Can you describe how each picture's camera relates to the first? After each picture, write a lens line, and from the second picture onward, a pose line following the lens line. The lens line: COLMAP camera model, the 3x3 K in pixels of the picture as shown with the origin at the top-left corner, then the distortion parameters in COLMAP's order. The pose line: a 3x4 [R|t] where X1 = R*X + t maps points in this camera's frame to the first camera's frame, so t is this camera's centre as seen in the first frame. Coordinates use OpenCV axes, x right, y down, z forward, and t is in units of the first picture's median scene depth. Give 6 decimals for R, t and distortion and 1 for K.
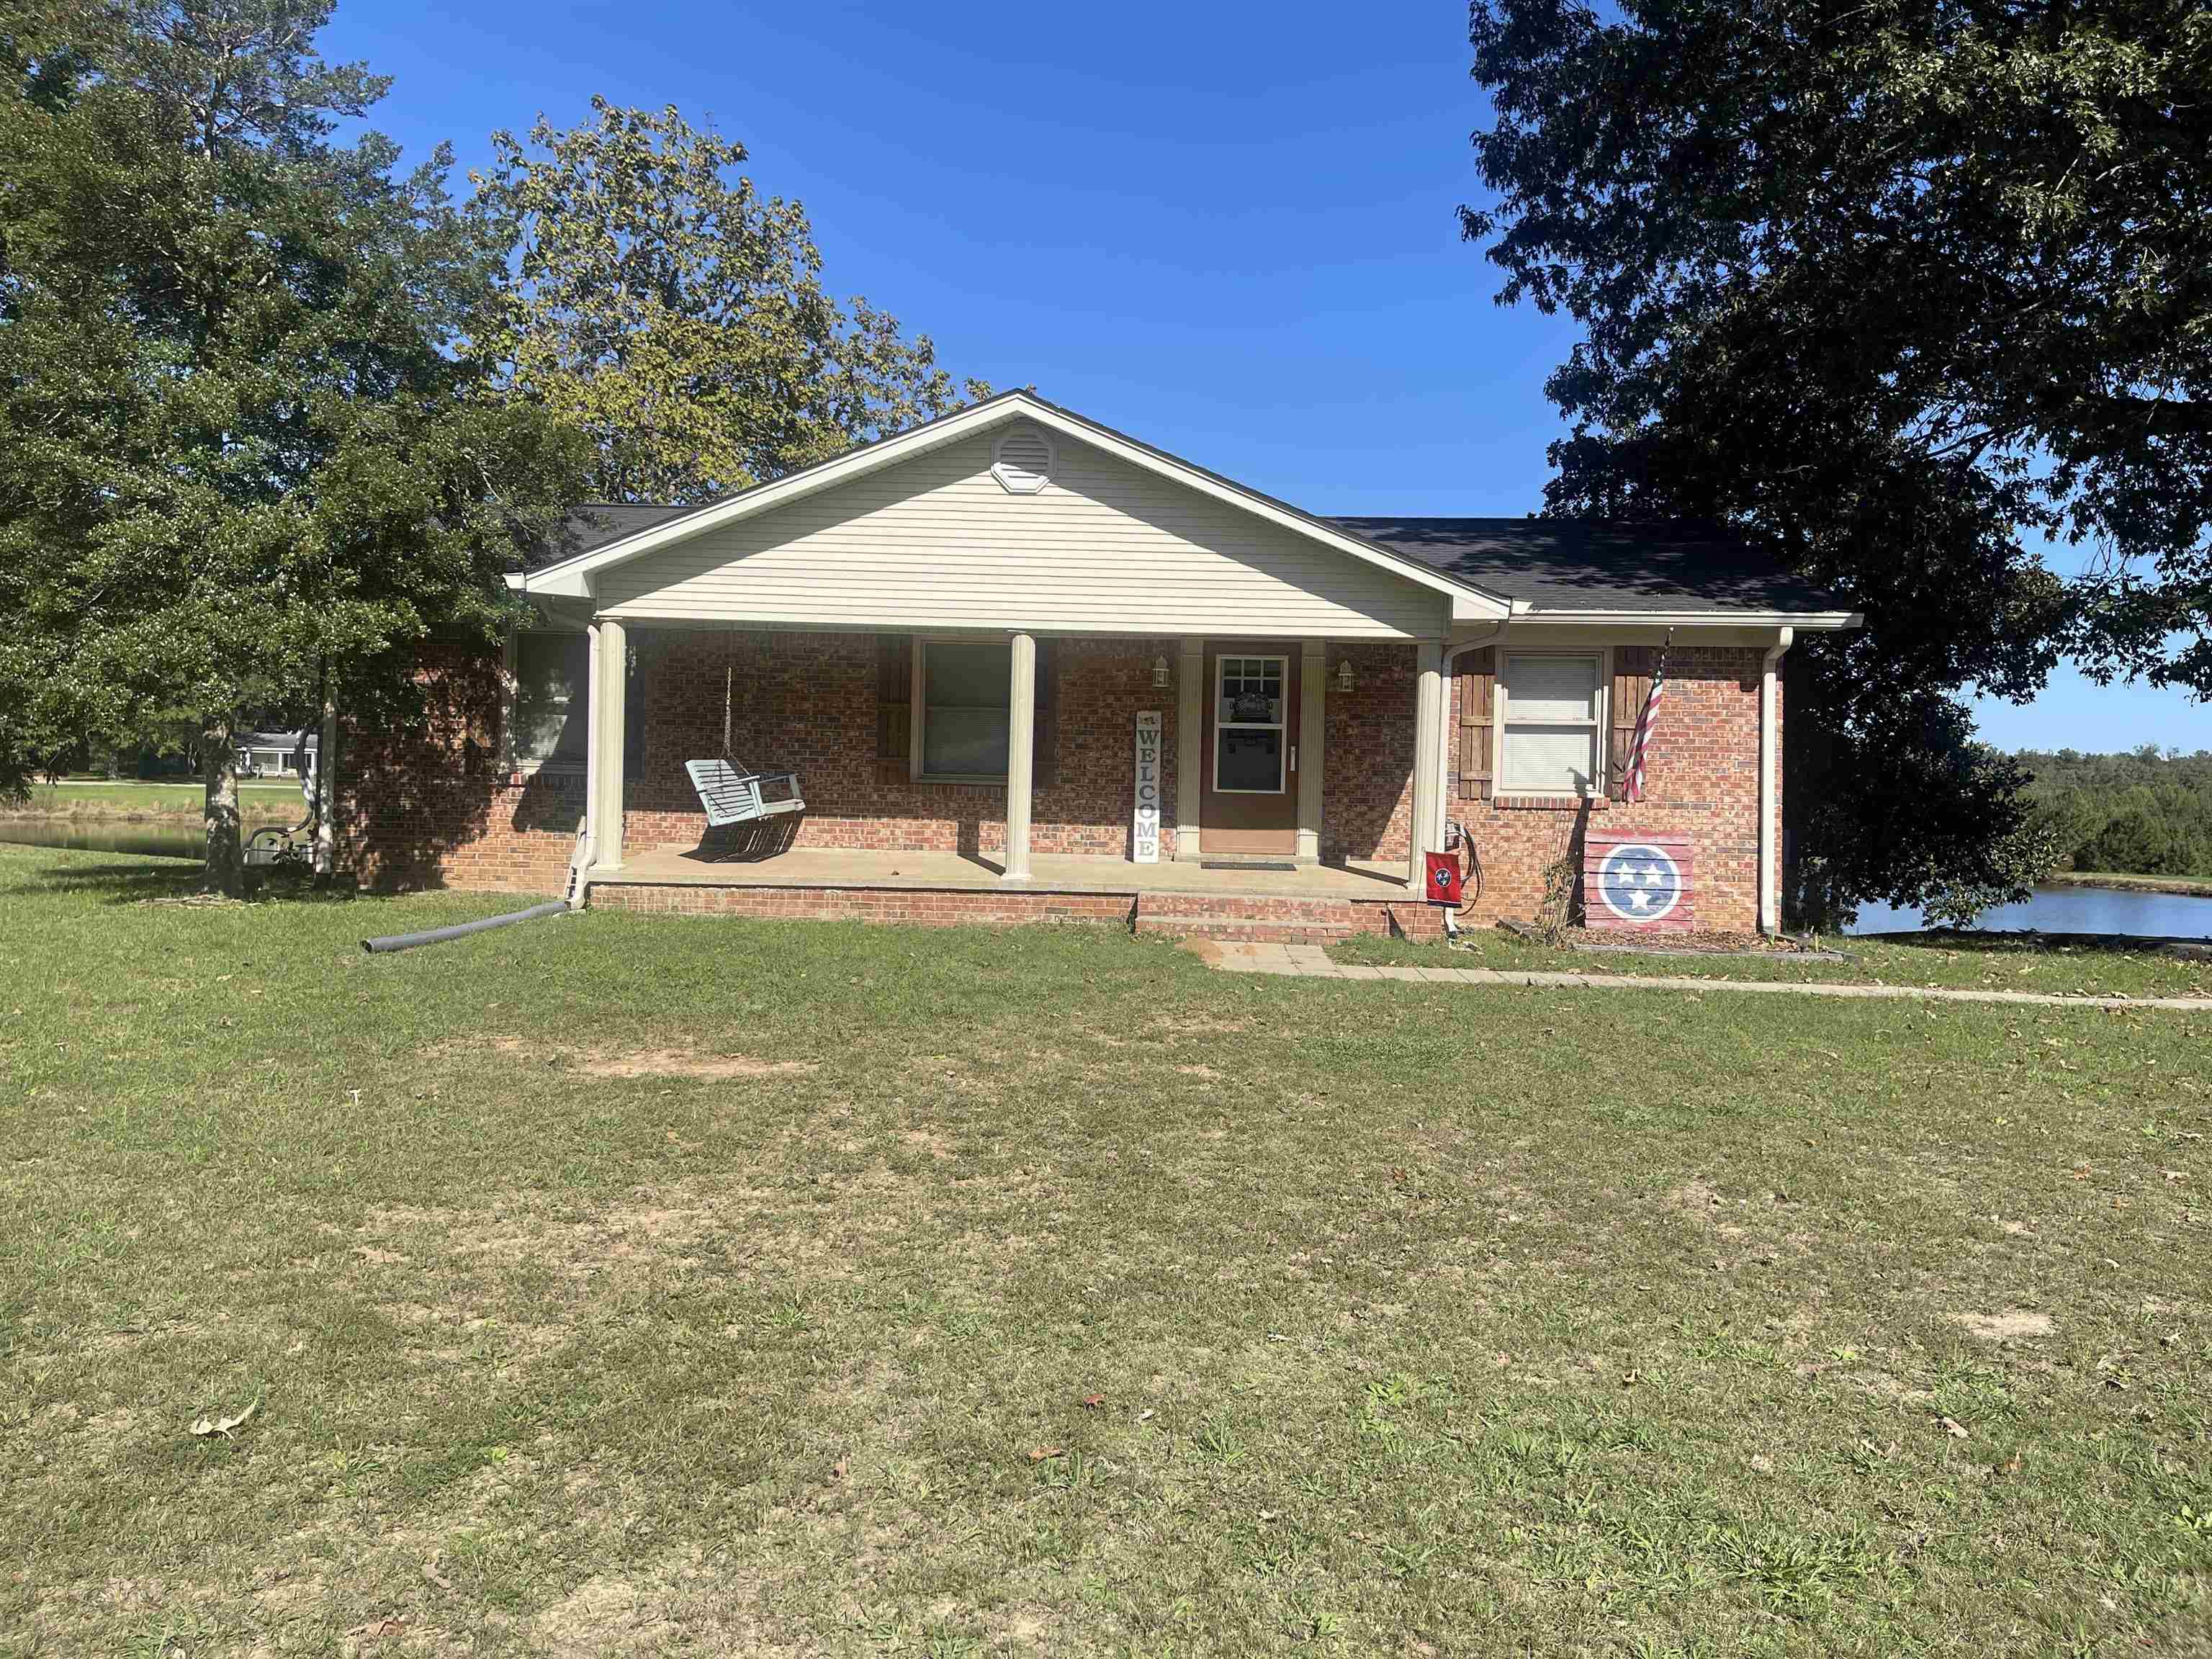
lens RADIAL K [[1665.0, 0, 1108.8], [0, 1665.0, 821.5], [0, 0, 1]] dist [0.087404, -0.127463]
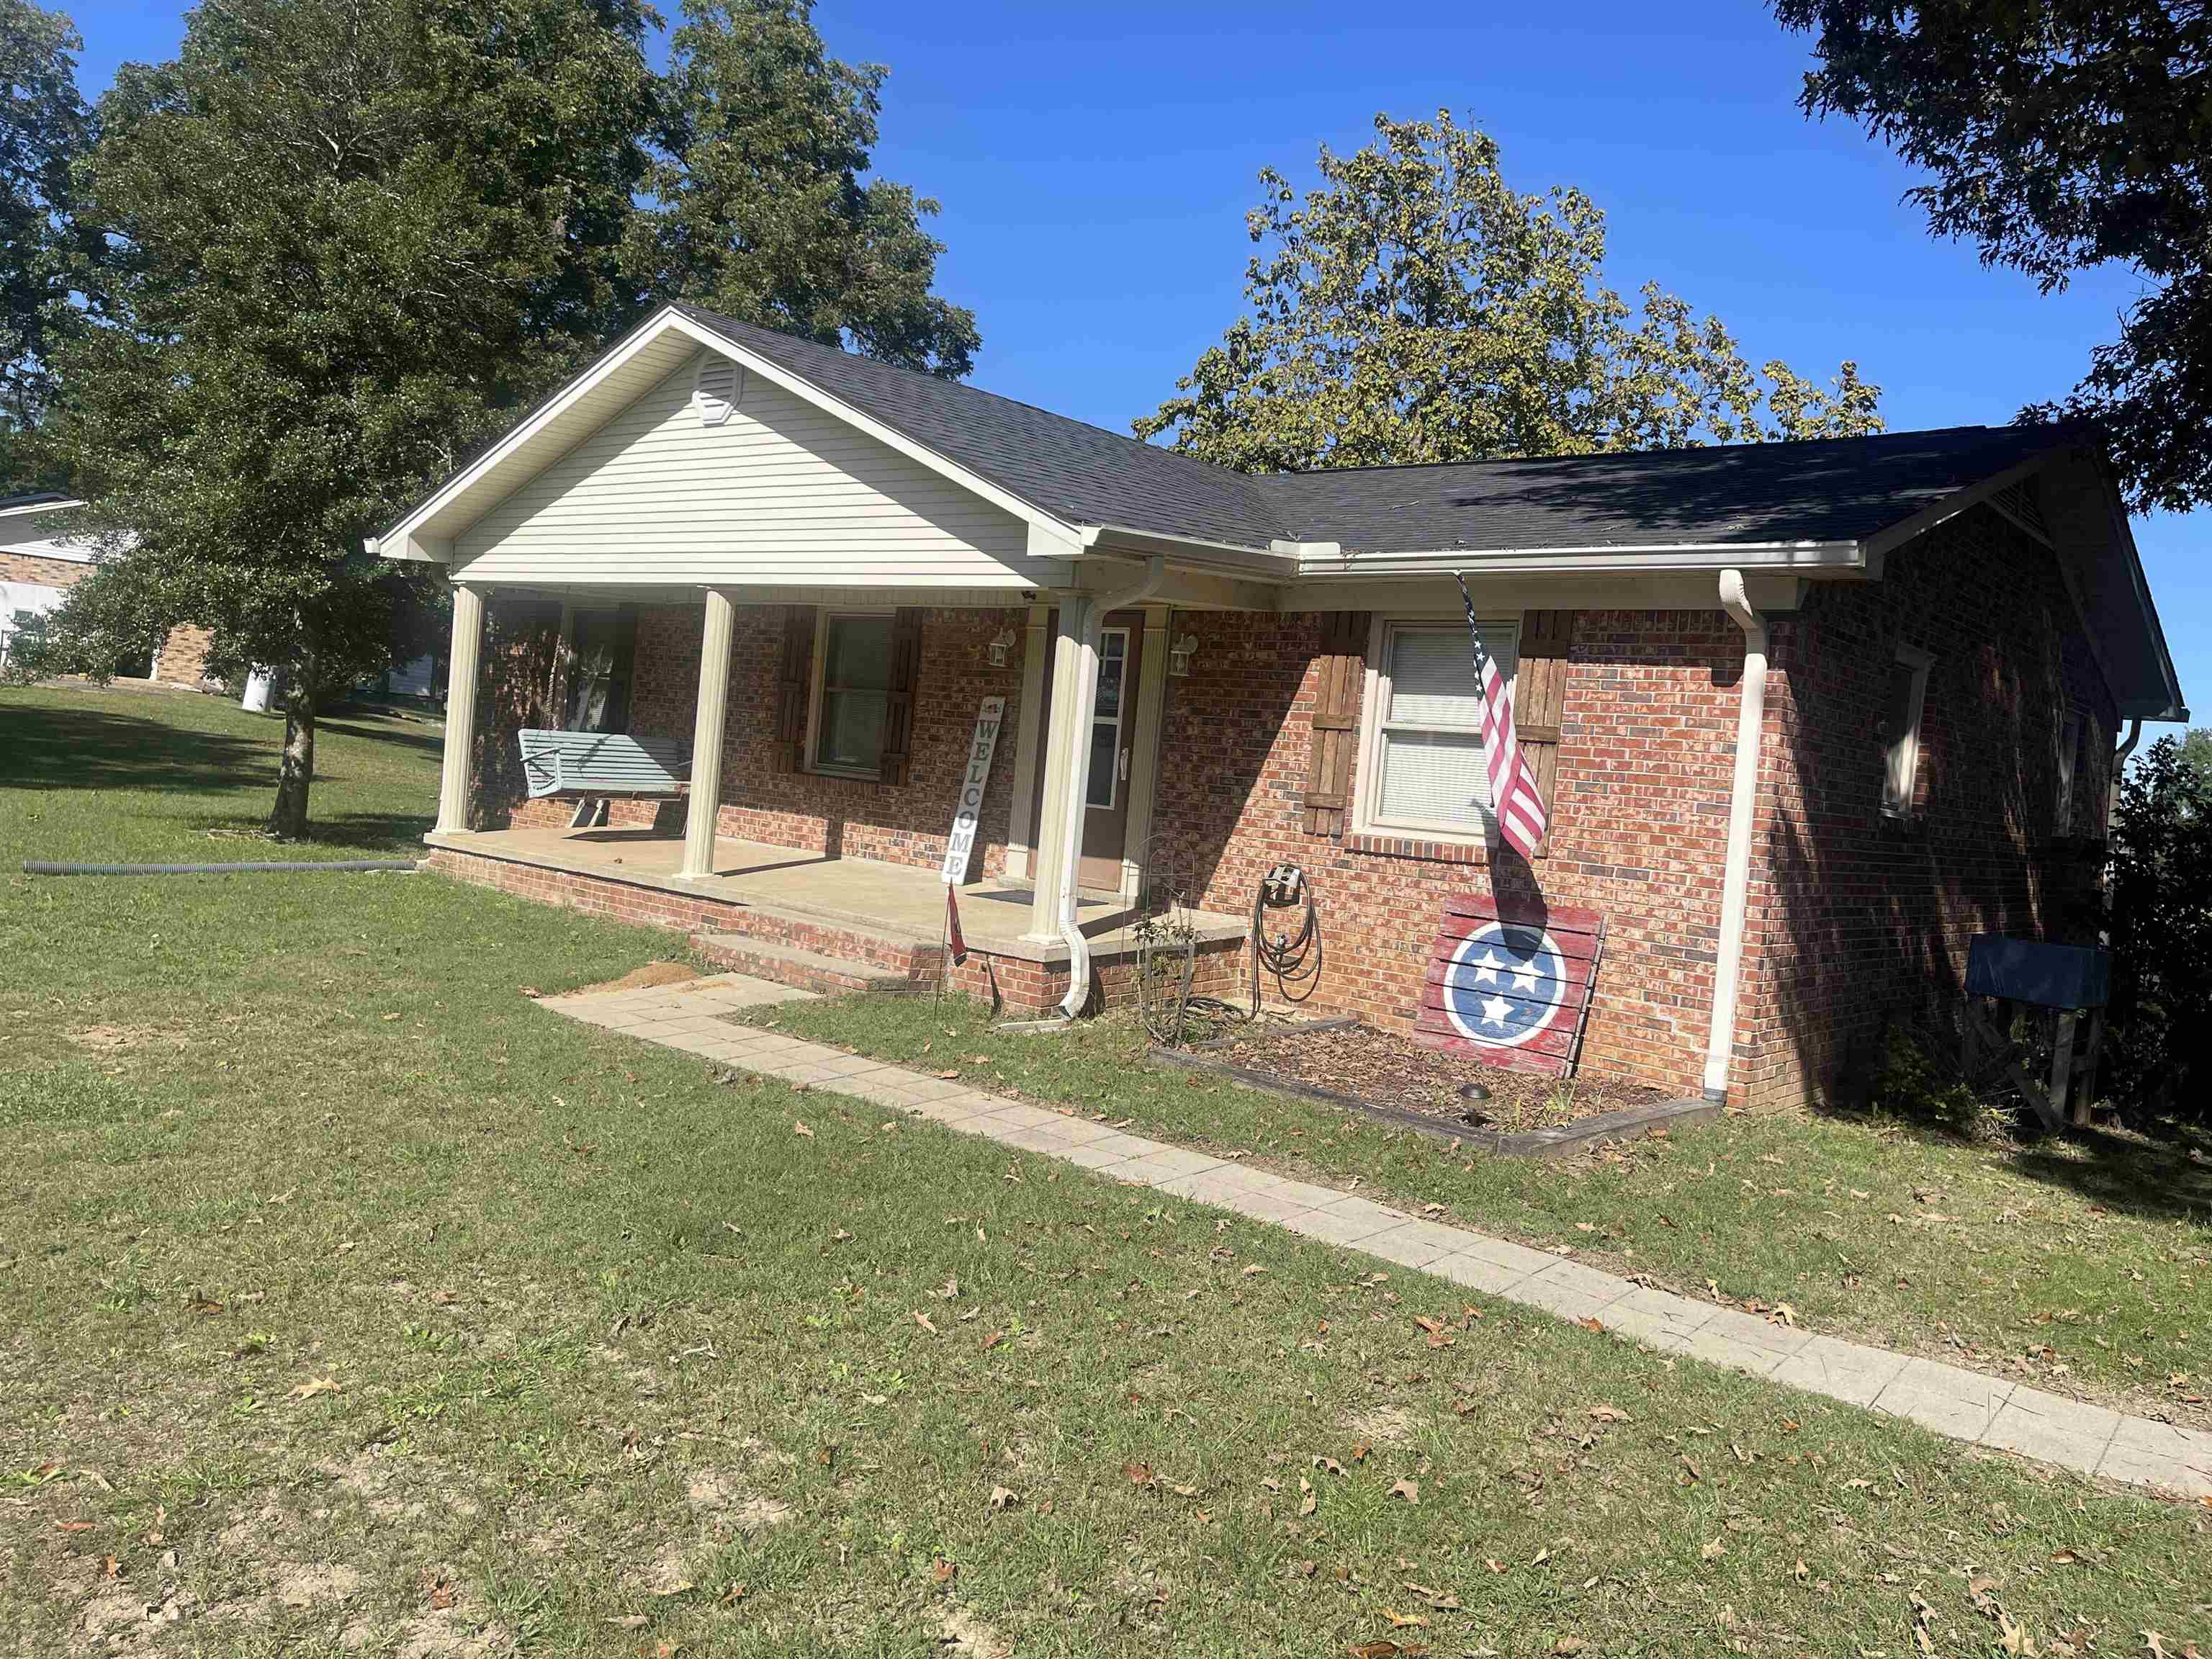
lens RADIAL K [[1665.0, 0, 1108.8], [0, 1665.0, 821.5], [0, 0, 1]] dist [0.087404, -0.127463]
pose [[0.788920, 0.068171, -0.610703, 0.571551], [-0.086257, 0.996273, -0.000218, -0.011312], [0.608411, 0.052850, 0.791860, 0.407164]]
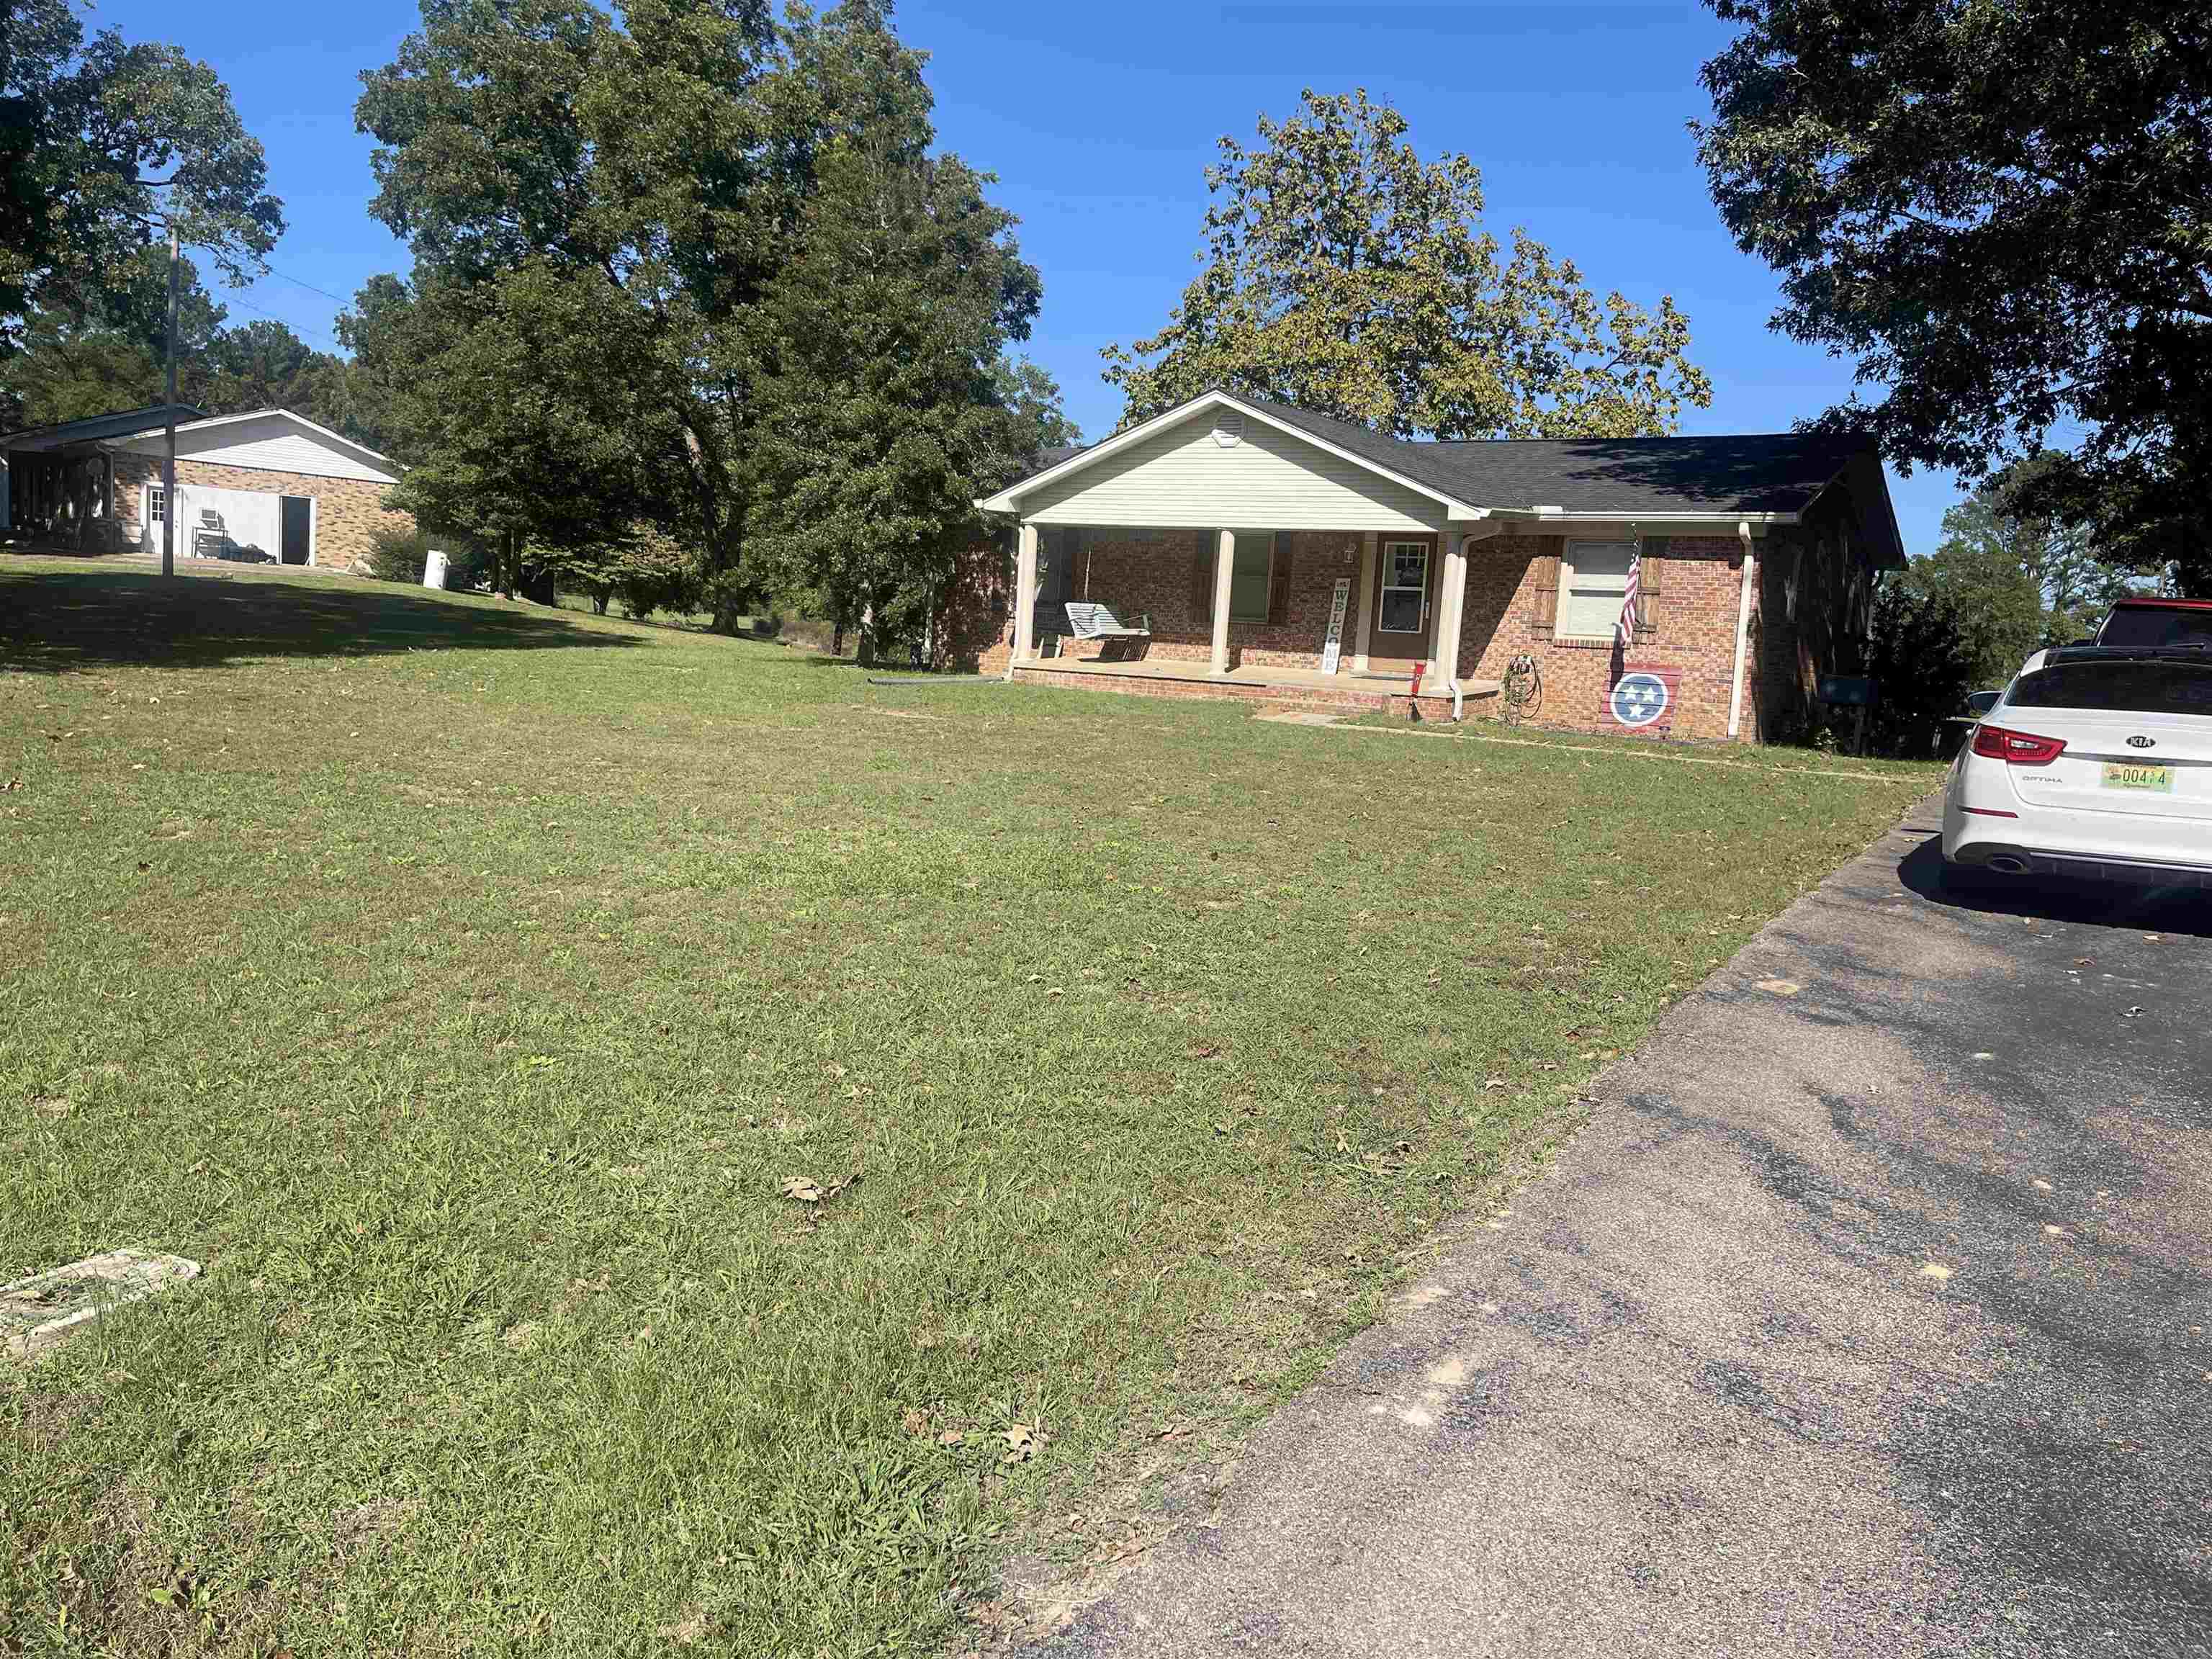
lens RADIAL K [[1673.0, 0, 1072.3], [0, 1673.0, 830.3], [0, 0, 1]] dist [0.038526, -0.067544]
pose [[0.857372, 0.086519, -0.507374, 0.638079], [-0.050172, 0.995125, 0.084909, 0.049710], [0.512246, -0.047343, 0.857533, -0.506889]]
